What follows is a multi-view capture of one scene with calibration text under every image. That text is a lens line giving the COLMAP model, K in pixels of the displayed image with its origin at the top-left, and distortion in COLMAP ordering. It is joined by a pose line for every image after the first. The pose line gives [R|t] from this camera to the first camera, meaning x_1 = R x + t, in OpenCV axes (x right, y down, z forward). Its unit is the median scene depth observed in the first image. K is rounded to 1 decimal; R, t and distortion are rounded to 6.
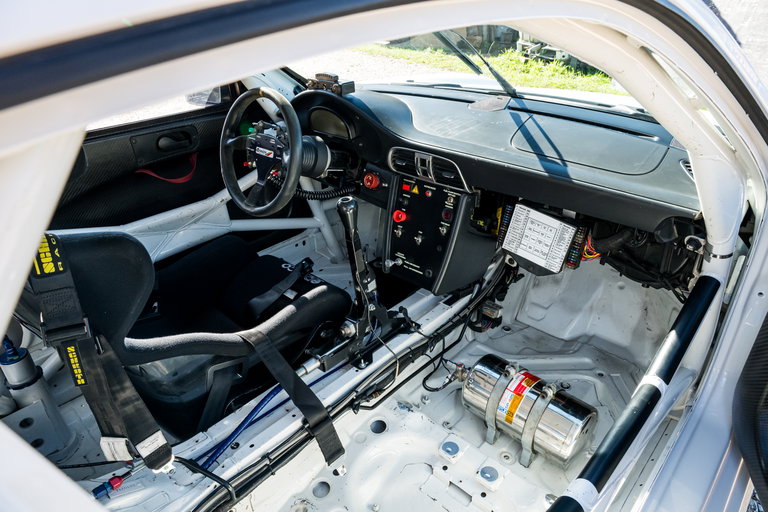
lens RADIAL K [[500.1, 0, 384.0], [0, 500.1, 256.0], [0, 0, 1]] dist [0.001546, -0.000073]
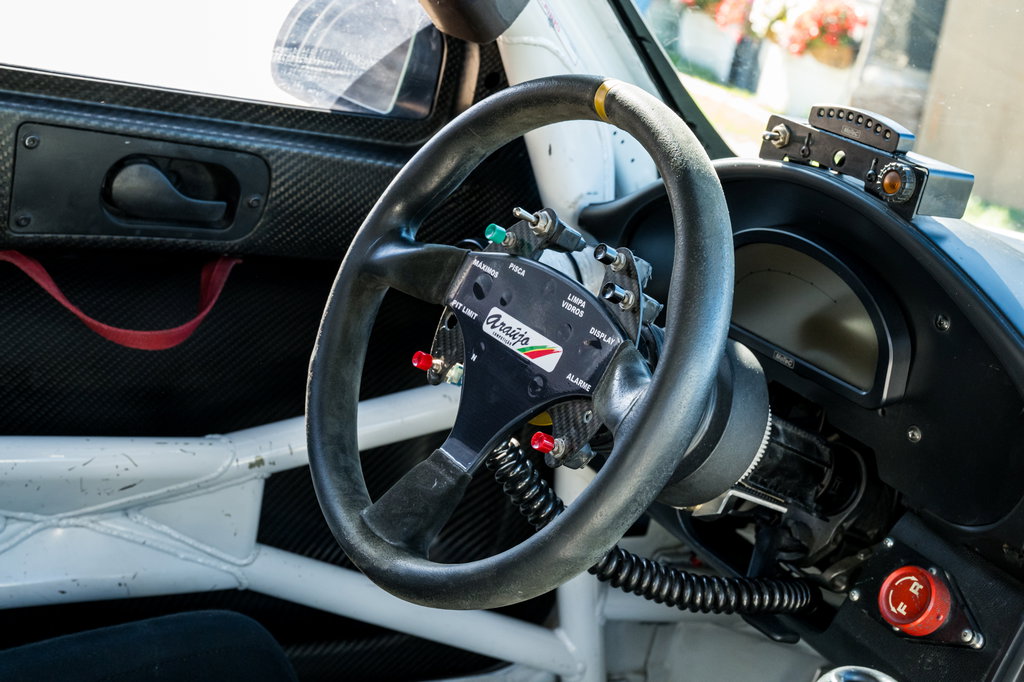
lens RADIAL K [[1521.8, 0, 512.0], [0, 1521.8, 341.0], [0, 0, 1]] dist [-0.016631, -0.032954]
pose [[0.942251, 0.301654, -0.145494, -0.131698], [-0.328208, 0.918175, -0.221886, -0.047670], [0.066656, 0.256824, 0.964157, 0.308298]]
